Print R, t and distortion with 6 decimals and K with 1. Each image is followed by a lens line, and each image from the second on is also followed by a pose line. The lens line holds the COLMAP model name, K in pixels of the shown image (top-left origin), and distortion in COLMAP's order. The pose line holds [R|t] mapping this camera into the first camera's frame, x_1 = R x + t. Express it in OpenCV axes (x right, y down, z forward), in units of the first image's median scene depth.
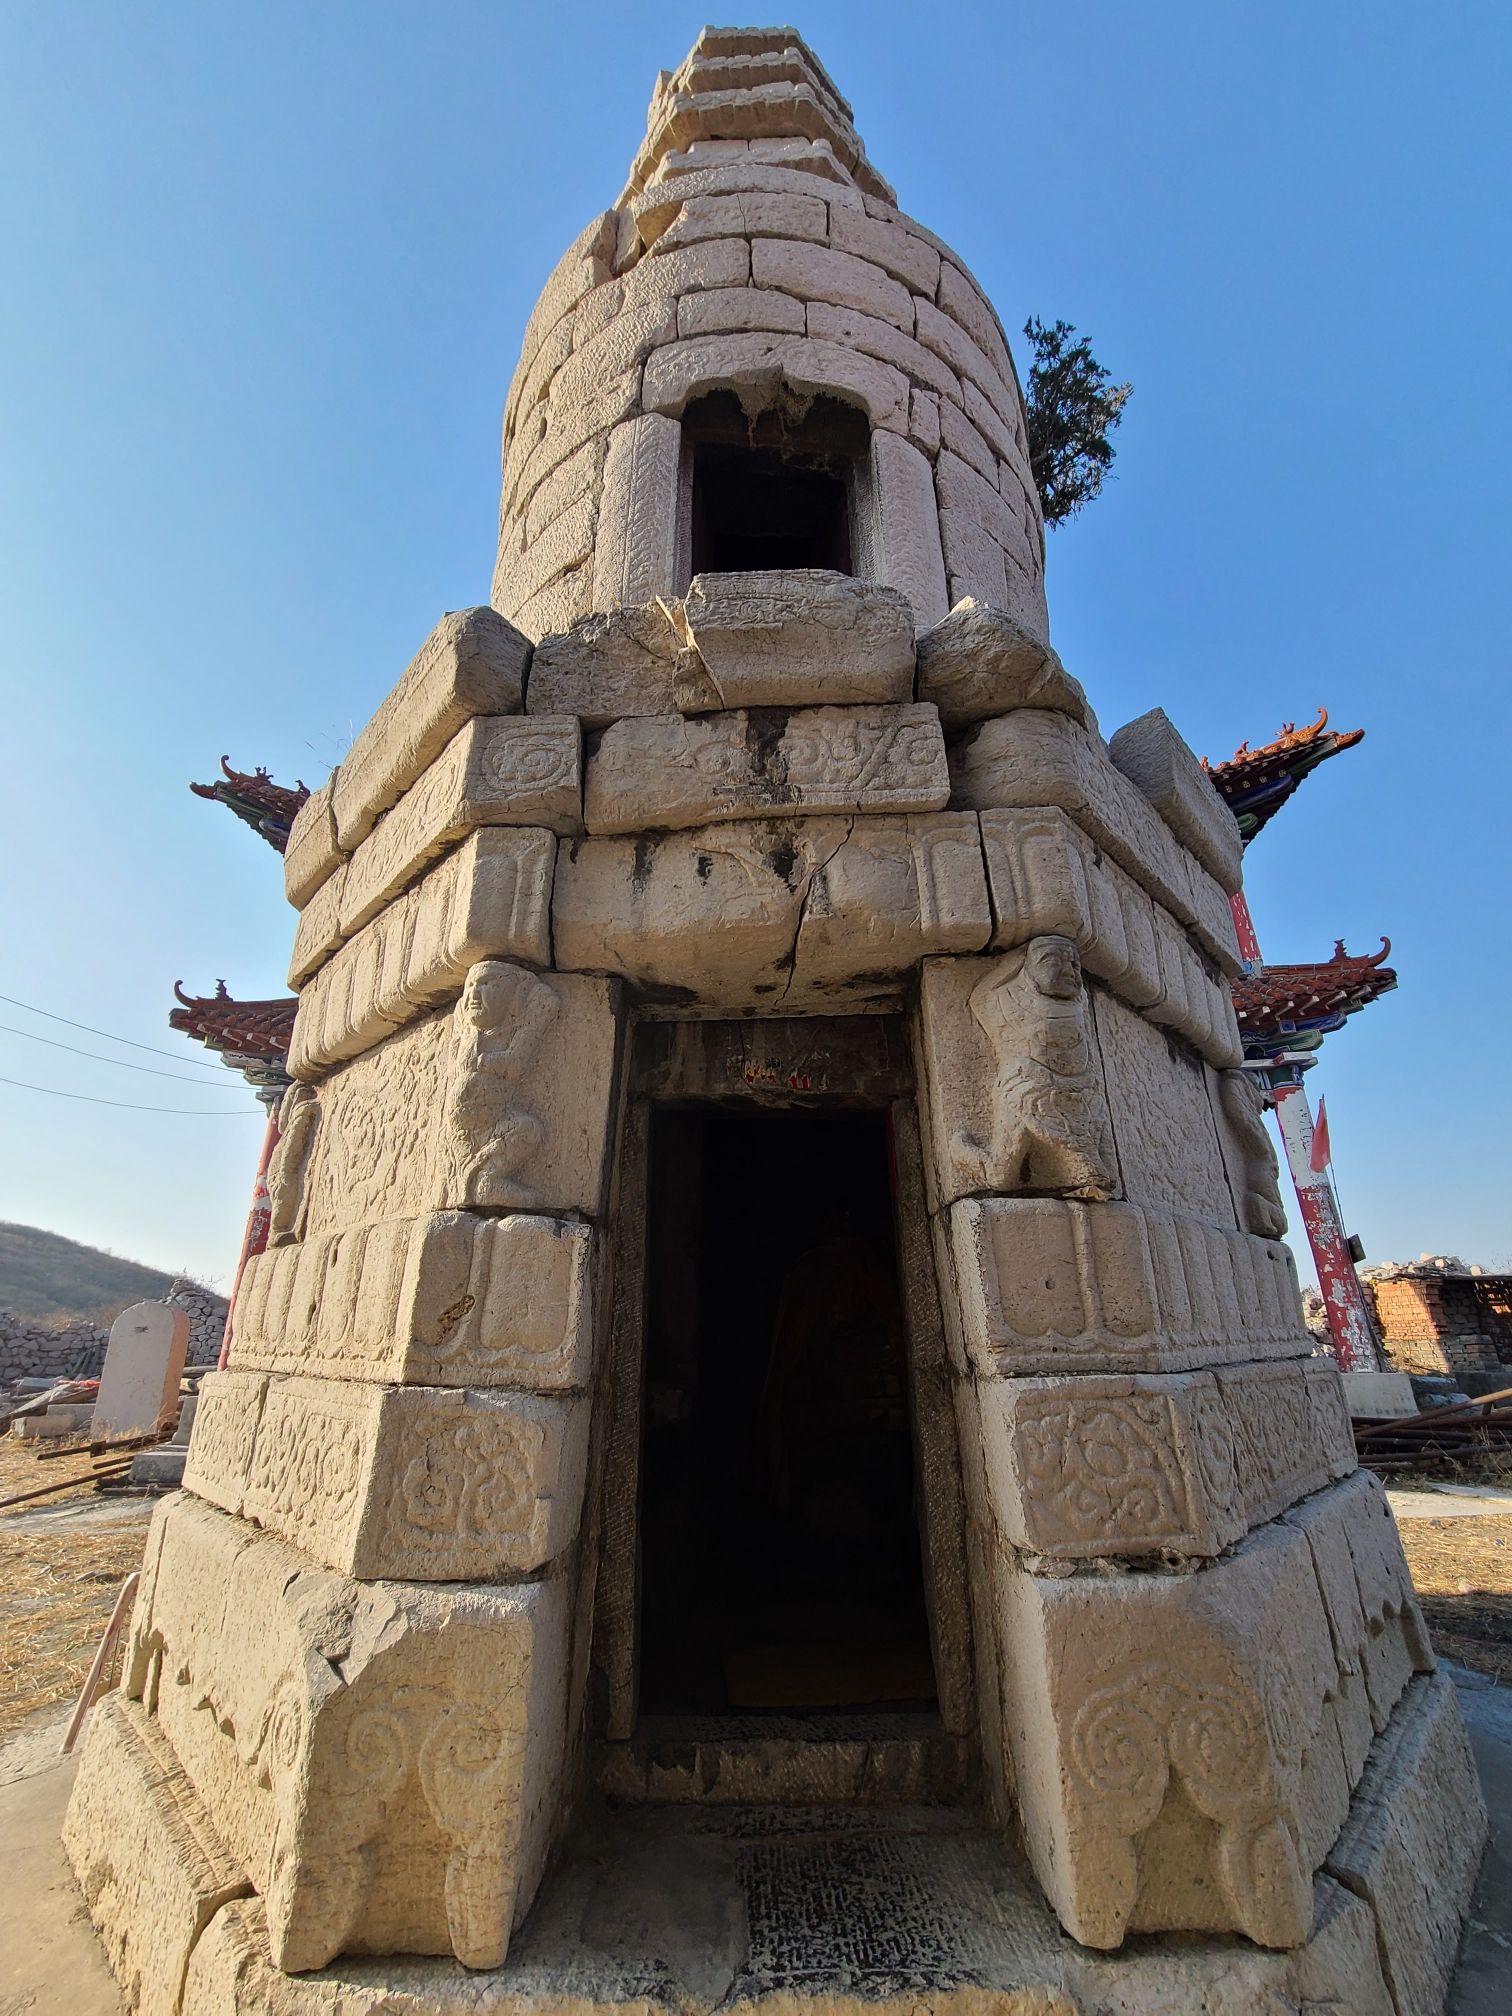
lens RADIAL K [[812.4, 0, 753.2], [0, 812.4, 1011.7], [0, 0, 1]] dist [-0.000127, -0.000018]
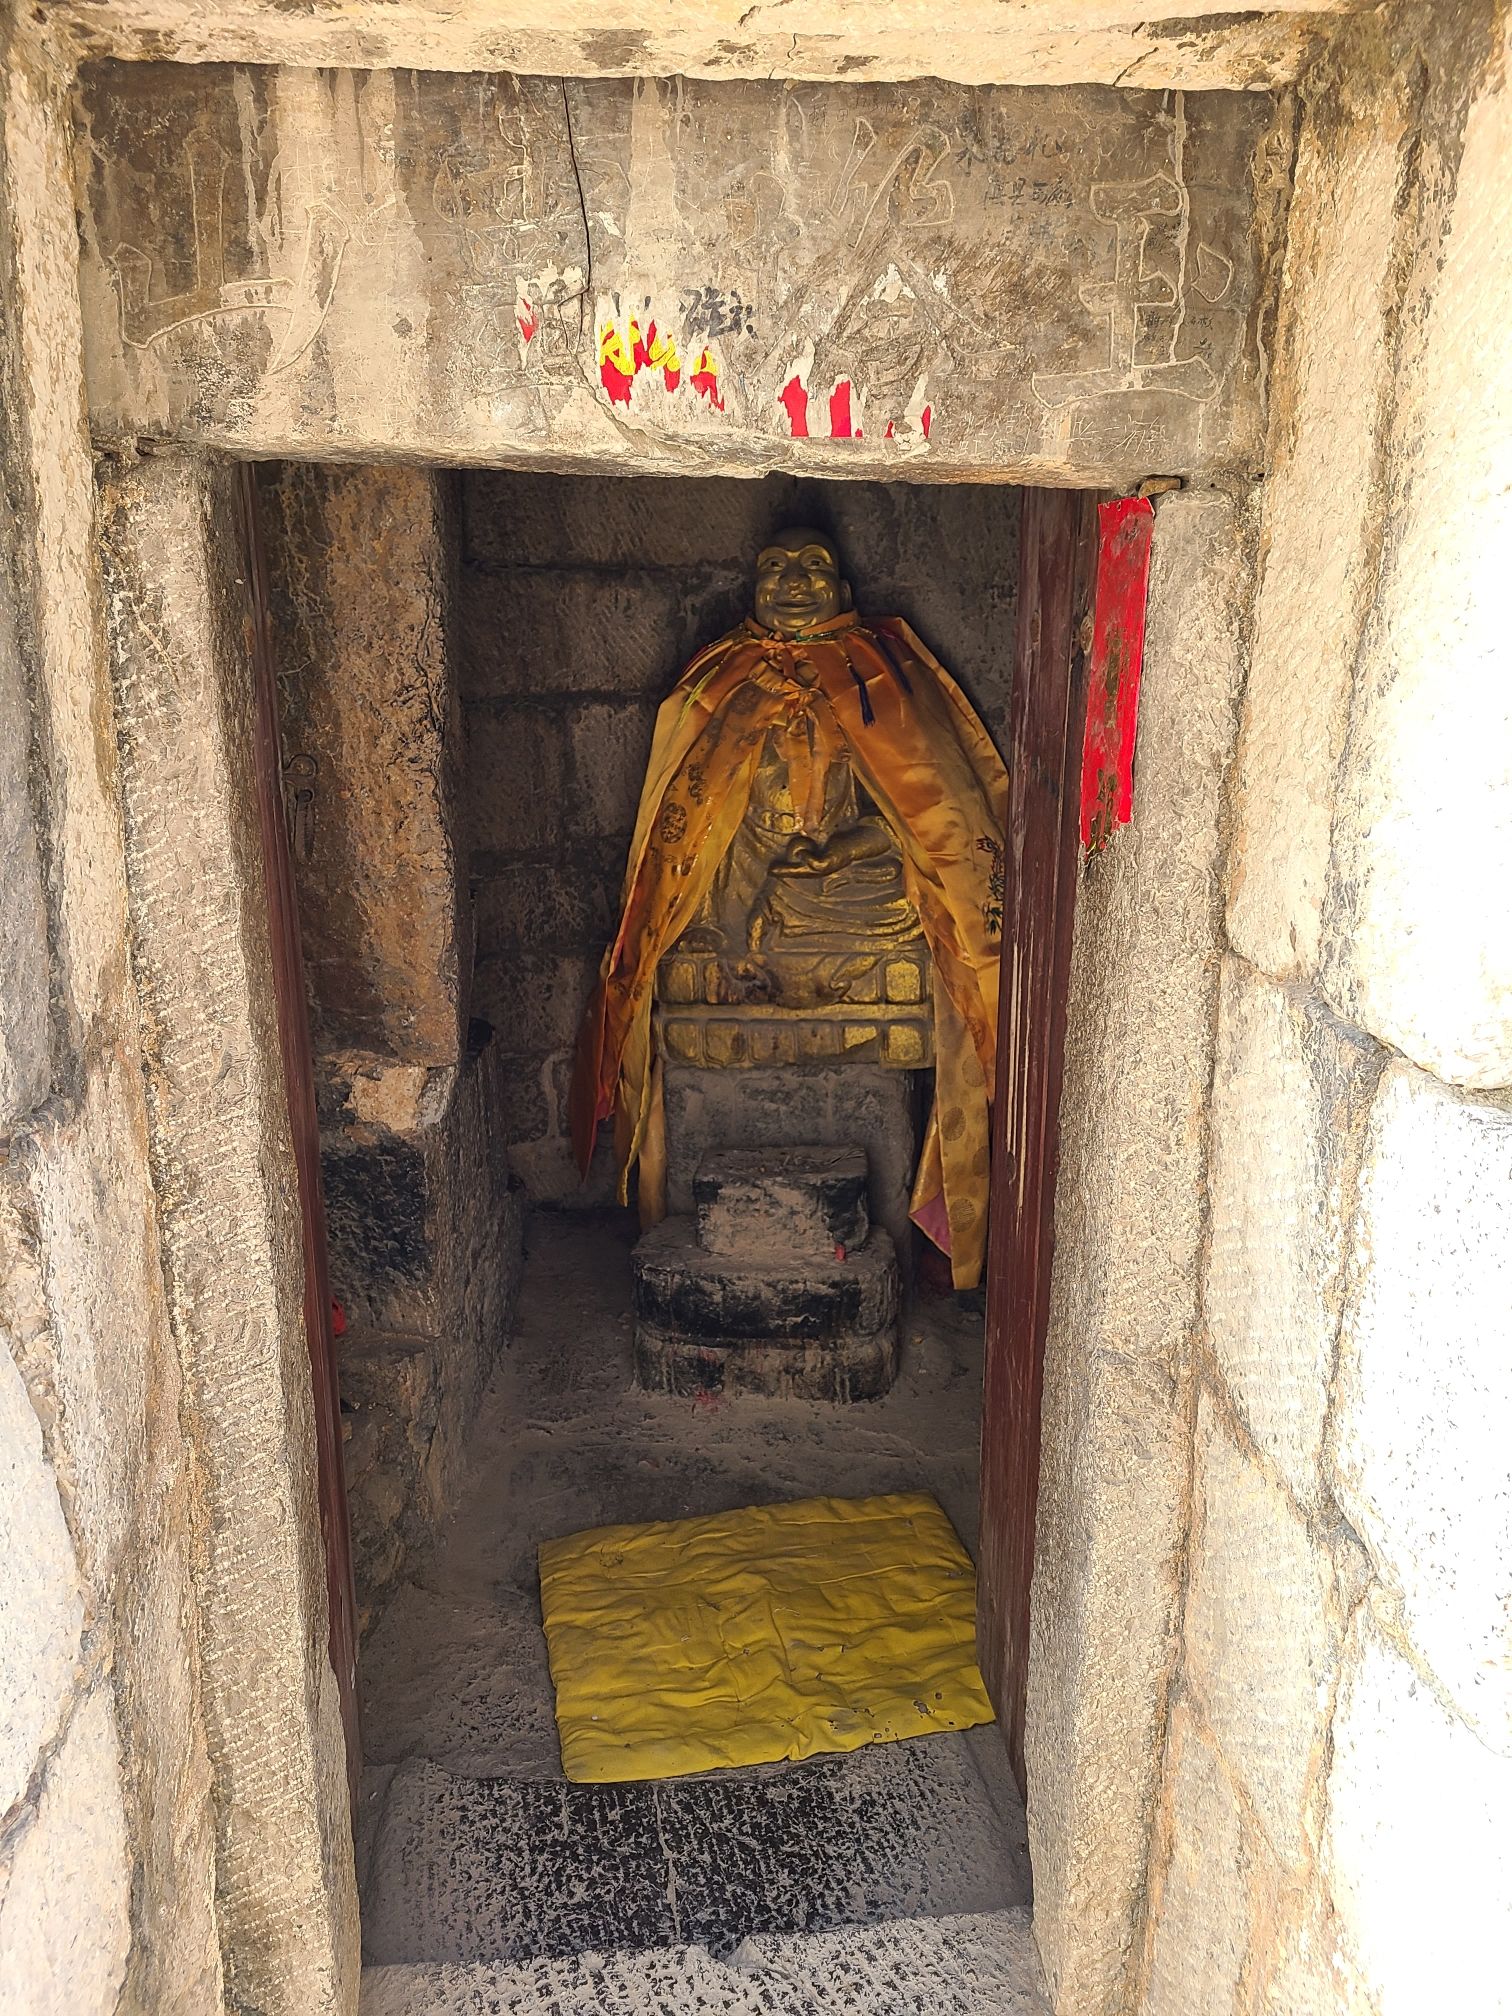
lens RADIAL K [[1503.8, 0, 753.4], [0, 1503.8, 1014.5], [0, 0, 1]] dist [0.036728, -0.001509]
pose [[0.991675, -0.013678, 0.128040, -0.023645], [-0.070431, 0.774811, 0.628258, -0.057383], [-0.107800, -0.632045, 0.767397, 0.529686]]
